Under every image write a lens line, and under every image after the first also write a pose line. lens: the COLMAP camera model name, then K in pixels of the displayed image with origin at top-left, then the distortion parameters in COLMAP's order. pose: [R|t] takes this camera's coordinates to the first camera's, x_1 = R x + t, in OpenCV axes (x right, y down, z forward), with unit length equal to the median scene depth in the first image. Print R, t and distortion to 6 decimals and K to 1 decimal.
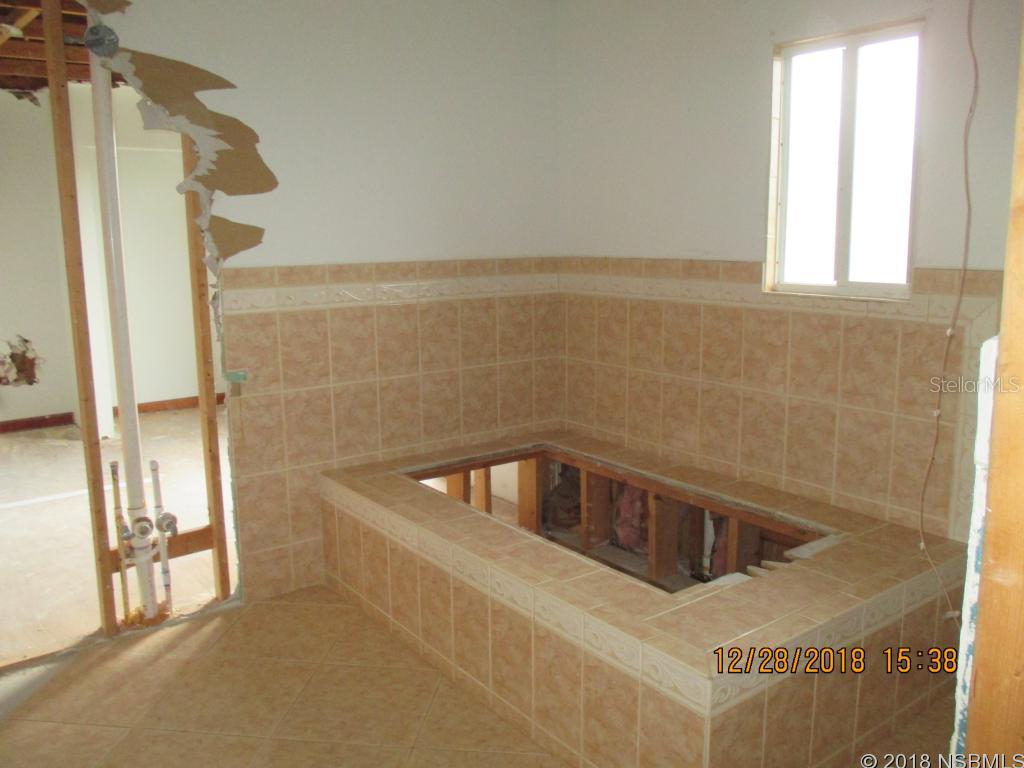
lens RADIAL K [[864.6, 0, 512.3], [0, 864.6, 383.3], [0, 0, 1]] dist [0.000412, 0.011915]
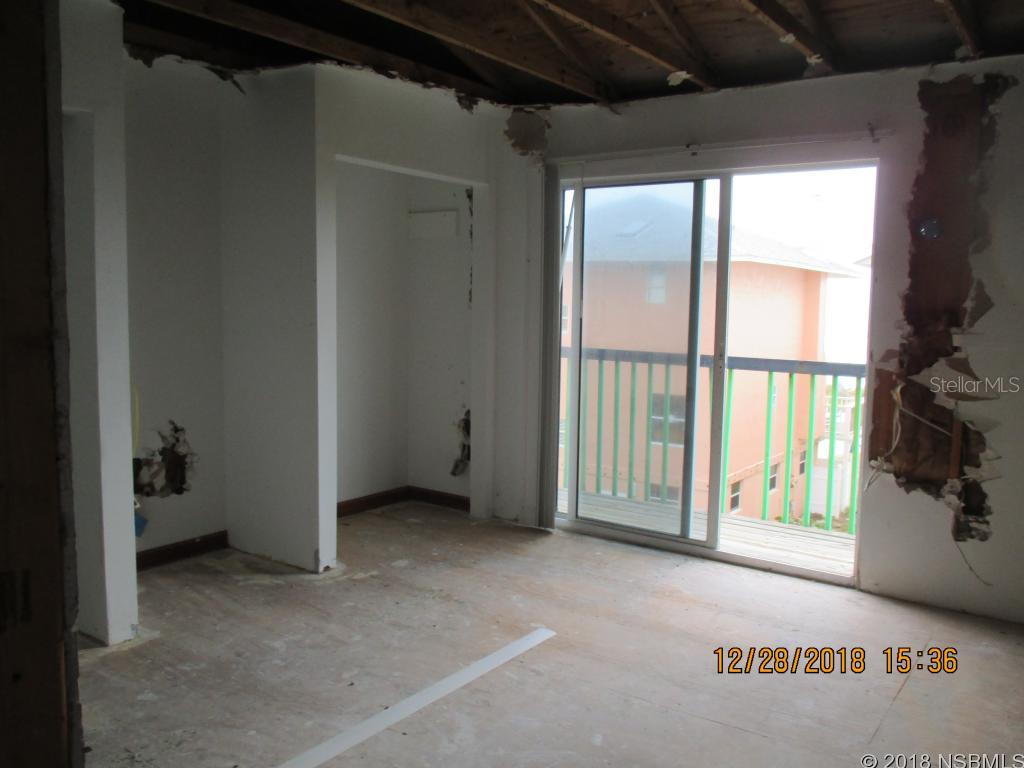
lens RADIAL K [[864.6, 0, 511.7], [0, 864.6, 384.8], [0, 0, 1]] dist [0.000412, 0.011915]
pose [[0.956048, 0.002803, 0.293196, -0.513320], [0.019083, 0.997239, -0.071761, -0.030256], [-0.292587, 0.074202, 0.953355, 0.273936]]
